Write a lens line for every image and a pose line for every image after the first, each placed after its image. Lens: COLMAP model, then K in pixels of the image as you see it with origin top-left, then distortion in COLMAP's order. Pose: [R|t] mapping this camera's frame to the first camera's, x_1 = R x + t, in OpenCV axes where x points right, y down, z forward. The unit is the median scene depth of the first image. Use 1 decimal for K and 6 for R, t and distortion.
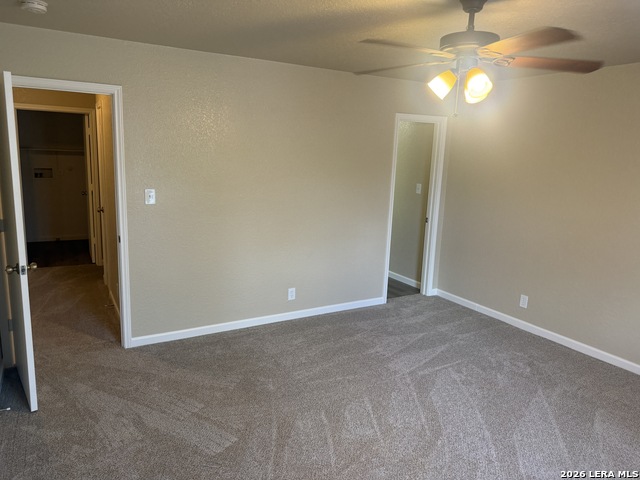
lens RADIAL K [[454.7, 0, 313.6], [0, 454.7, 240.9], [0, 0, 1]] dist [0.050432, -0.044516]
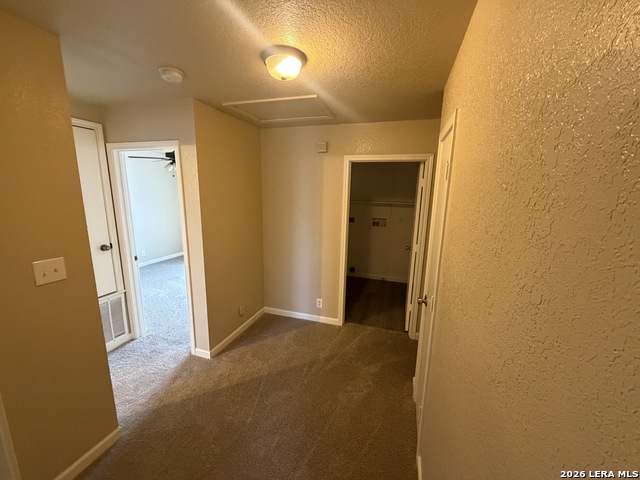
lens RADIAL K [[256.9, 0, 318.5], [0, 256.9, 237.1], [0, 0, 1]] dist [0.005920, 0.001521]
pose [[0.678493, 0.093151, -0.728677, -0.232210], [-0.134243, 0.990947, 0.001680, -0.097391], [0.722237, 0.096680, 0.684855, 0.481647]]
